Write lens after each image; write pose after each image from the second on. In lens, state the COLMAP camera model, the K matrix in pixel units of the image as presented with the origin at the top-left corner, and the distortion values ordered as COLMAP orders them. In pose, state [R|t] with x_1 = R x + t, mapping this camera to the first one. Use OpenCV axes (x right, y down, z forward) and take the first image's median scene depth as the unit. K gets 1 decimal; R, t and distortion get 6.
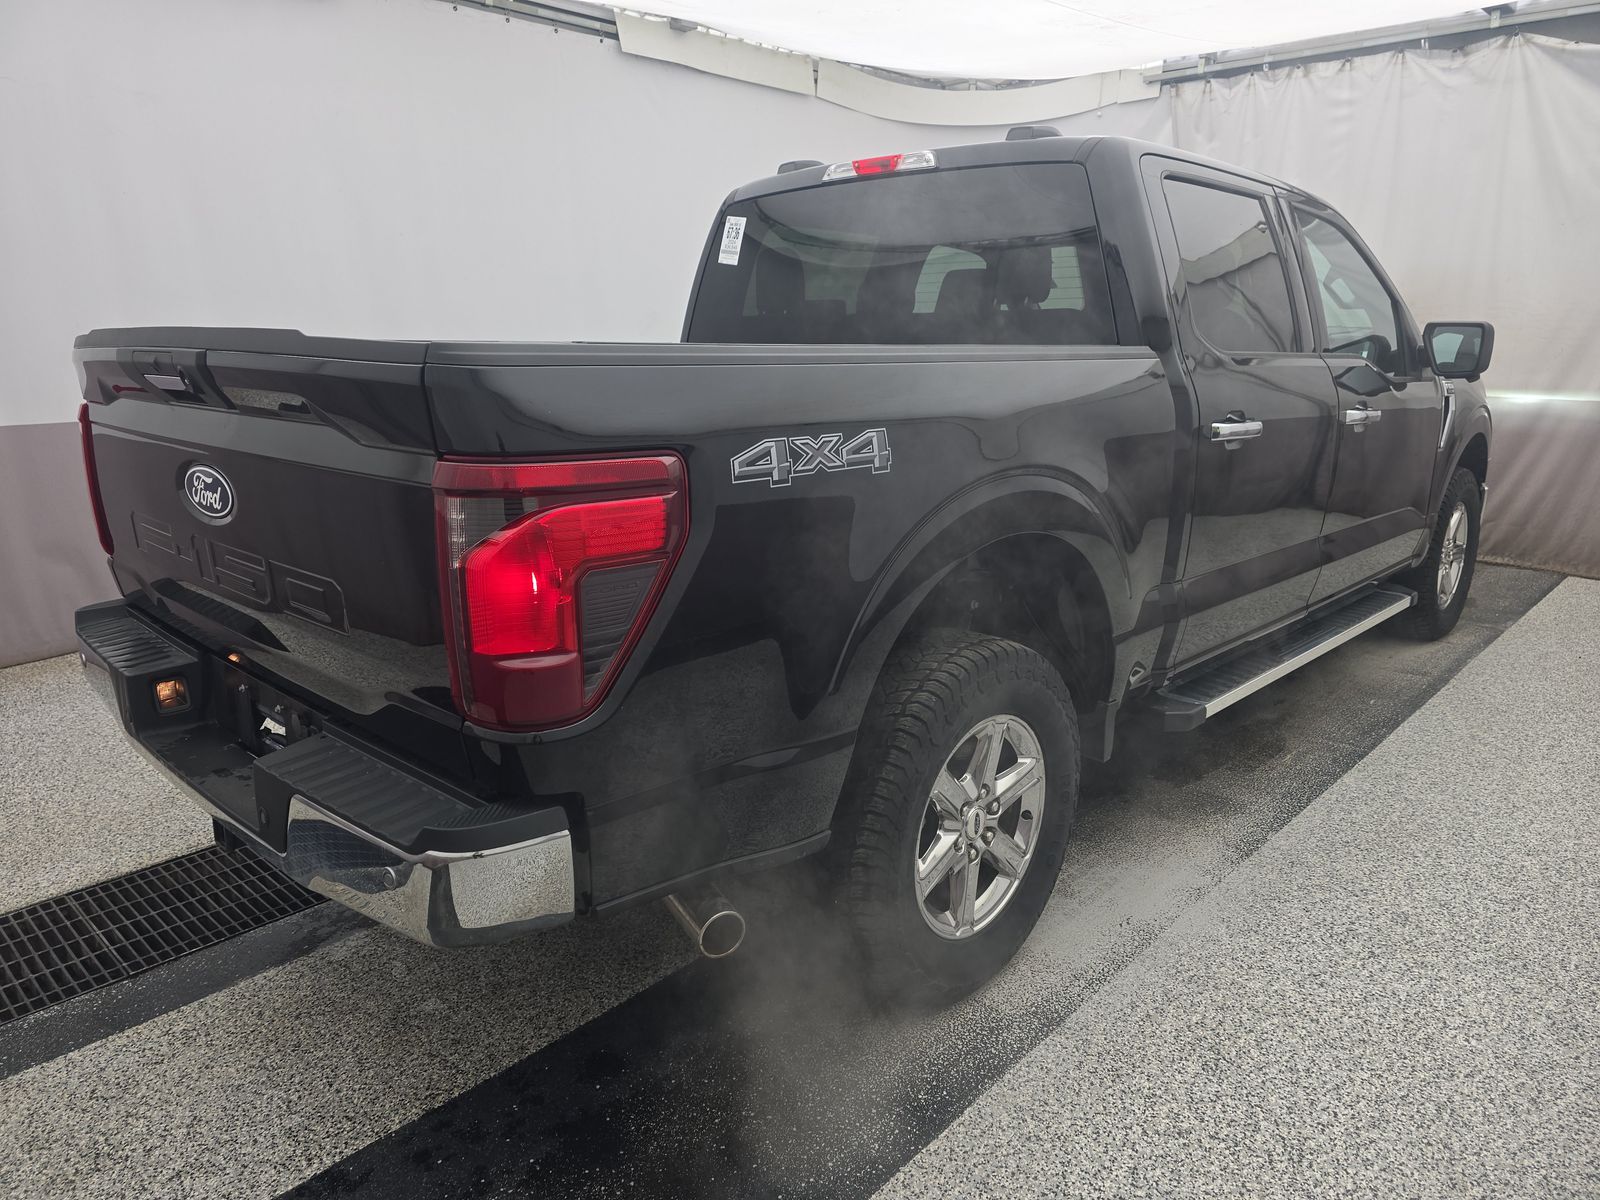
lens RADIAL K [[1074.7, 0, 789.7], [0, 1074.7, 604.0], [0, 0, 1]] dist [0.059434, -0.047110]
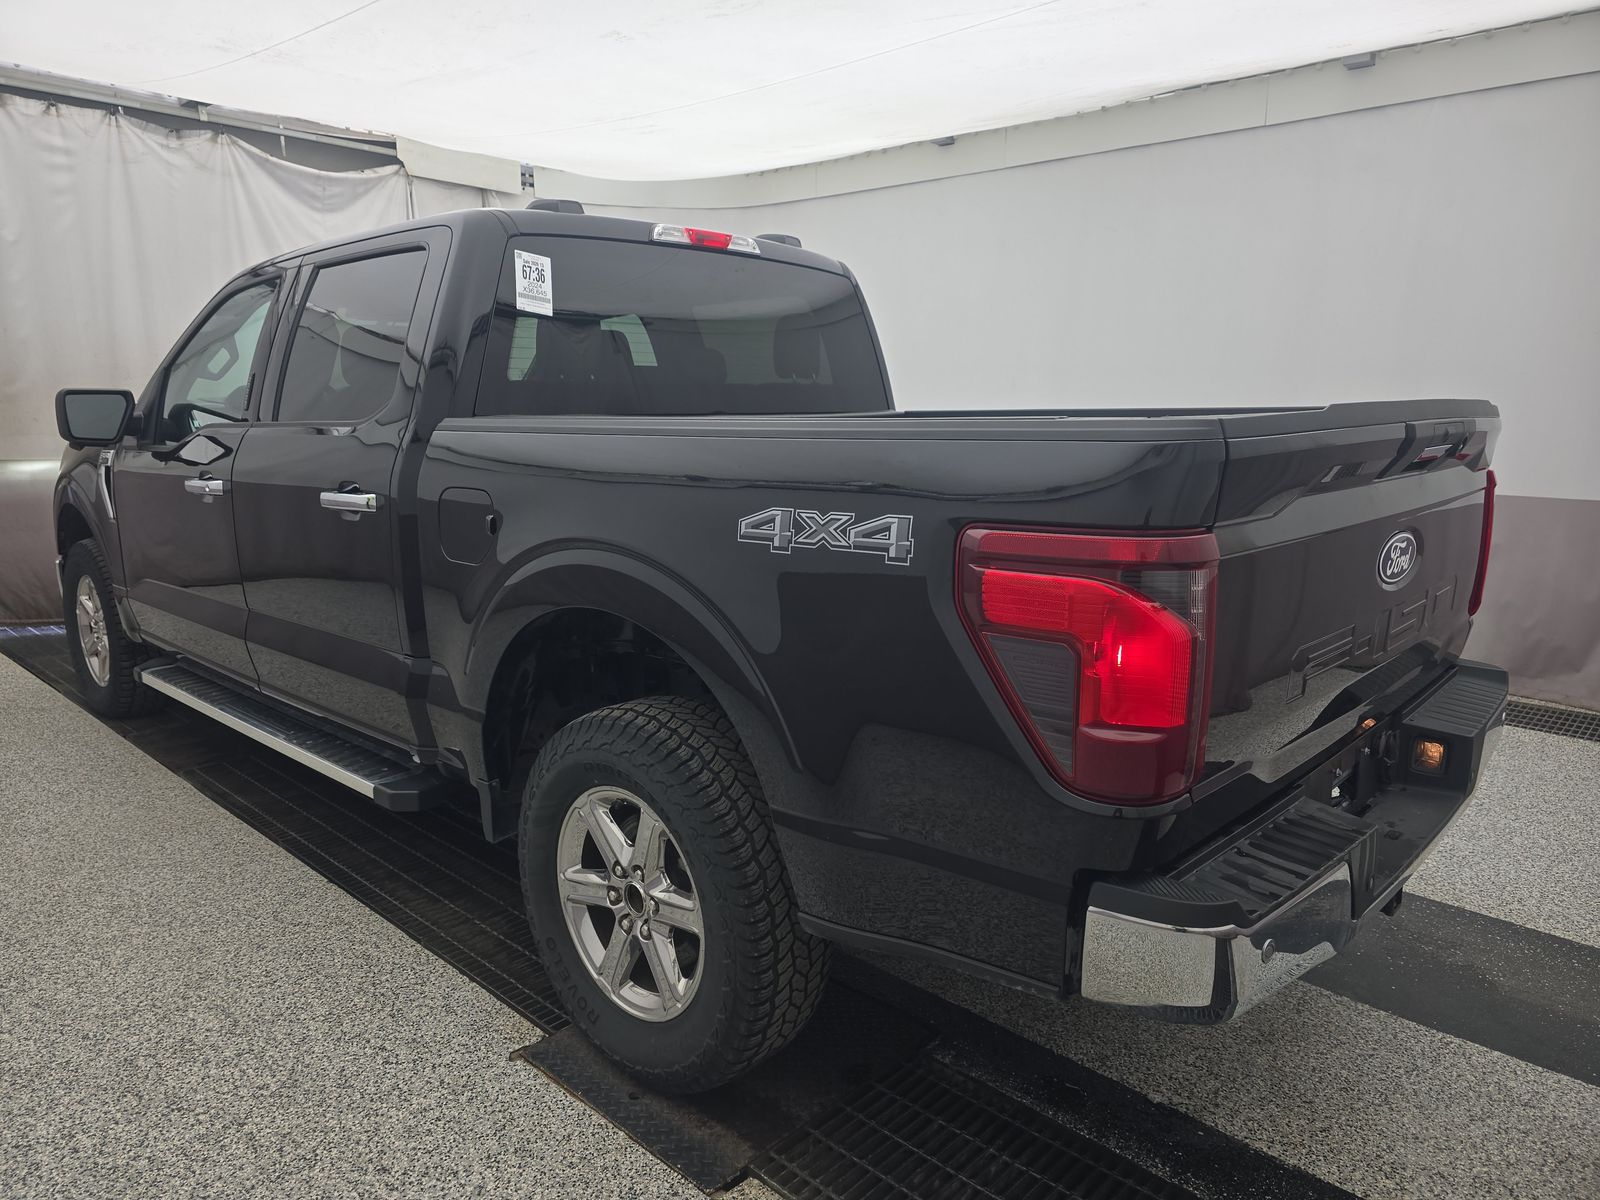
lens RADIAL K [[1074.7, 0, 789.7], [0, 1074.7, 604.0], [0, 0, 1]] dist [0.059434, -0.047110]
pose [[-0.016789, -0.189442, 0.981748, -0.559738], [0.242842, 0.951714, 0.187799, -0.143492], [-0.969921, 0.241562, 0.030027, 0.559577]]
